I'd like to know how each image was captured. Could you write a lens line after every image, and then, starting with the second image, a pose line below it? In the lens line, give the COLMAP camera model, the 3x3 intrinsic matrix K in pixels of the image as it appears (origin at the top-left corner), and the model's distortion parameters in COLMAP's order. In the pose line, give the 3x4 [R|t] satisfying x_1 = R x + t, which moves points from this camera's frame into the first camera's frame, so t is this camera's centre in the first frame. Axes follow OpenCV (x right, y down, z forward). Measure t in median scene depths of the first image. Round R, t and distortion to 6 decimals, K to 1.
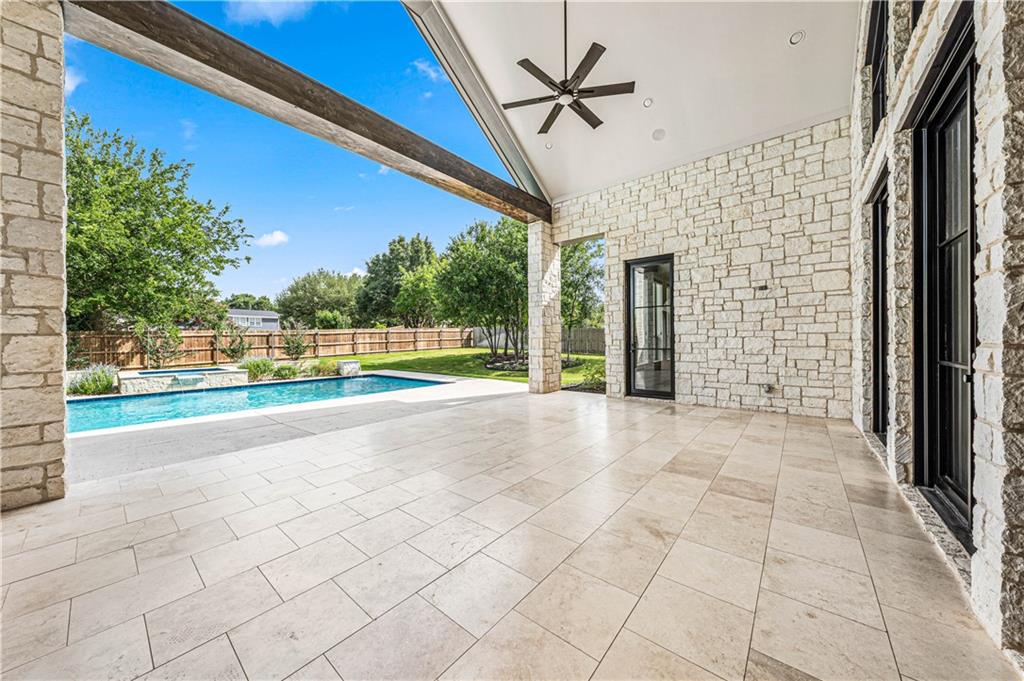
lens RADIAL K [[348.2, 0, 513.0], [0, 348.2, 336.7], [0, 0, 1]] dist [-0.006973, 0.000421]
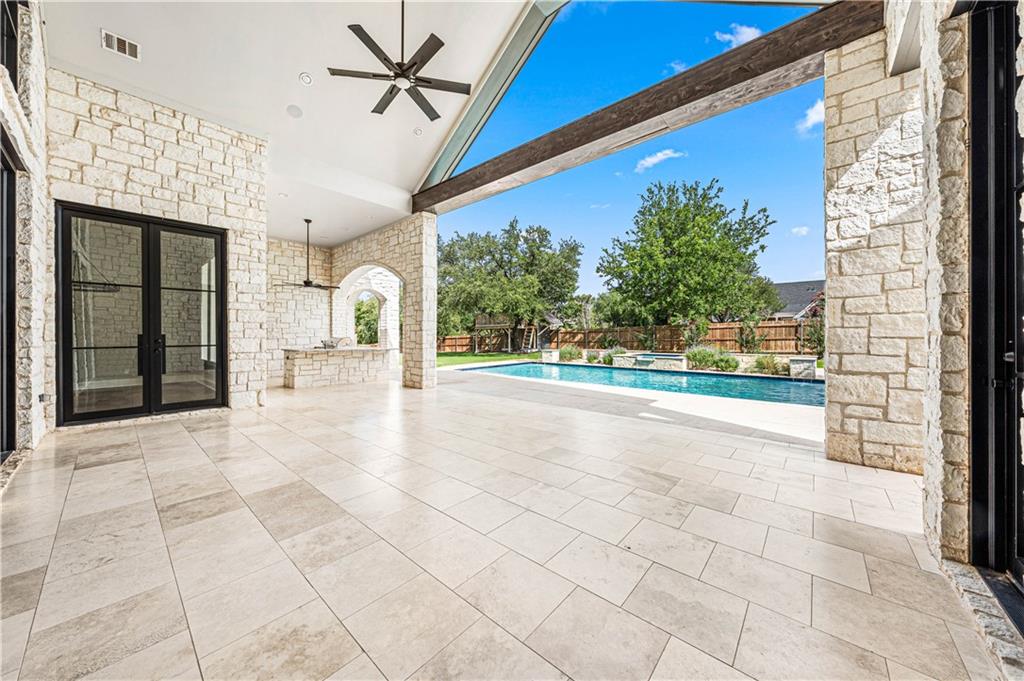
lens RADIAL K [[348.2, 0, 502.8], [0, 348.2, 330.4], [0, 0, 1]] dist [-0.006973, 0.000421]
pose [[-0.030273, -0.002740, -0.999538, 0.524585], [0.012039, 0.999923, -0.003105, 0.004195], [0.999469, -0.012128, -0.030237, 0.622451]]
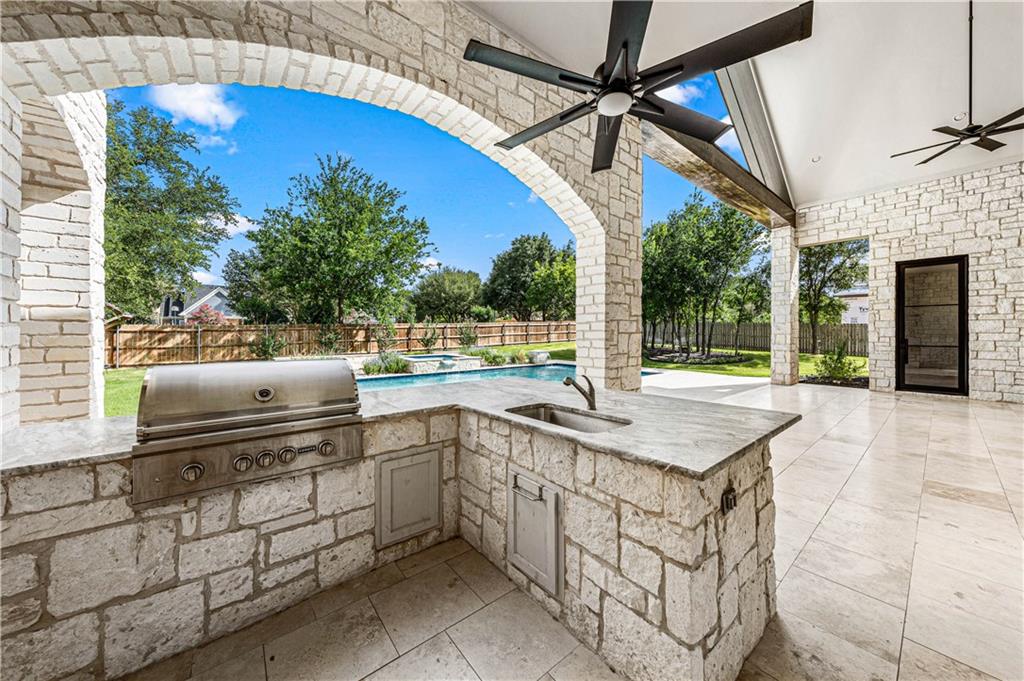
lens RADIAL K [[348.2, 0, 507.1], [0, 348.2, 327.3], [0, 0, 1]] dist [-0.006973, 0.000421]
pose [[0.978597, 0.006381, -0.205688, -0.582258], [-0.007081, 0.999971, -0.002669, -0.008748], [0.205665, 0.004069, 0.978614, -0.249207]]
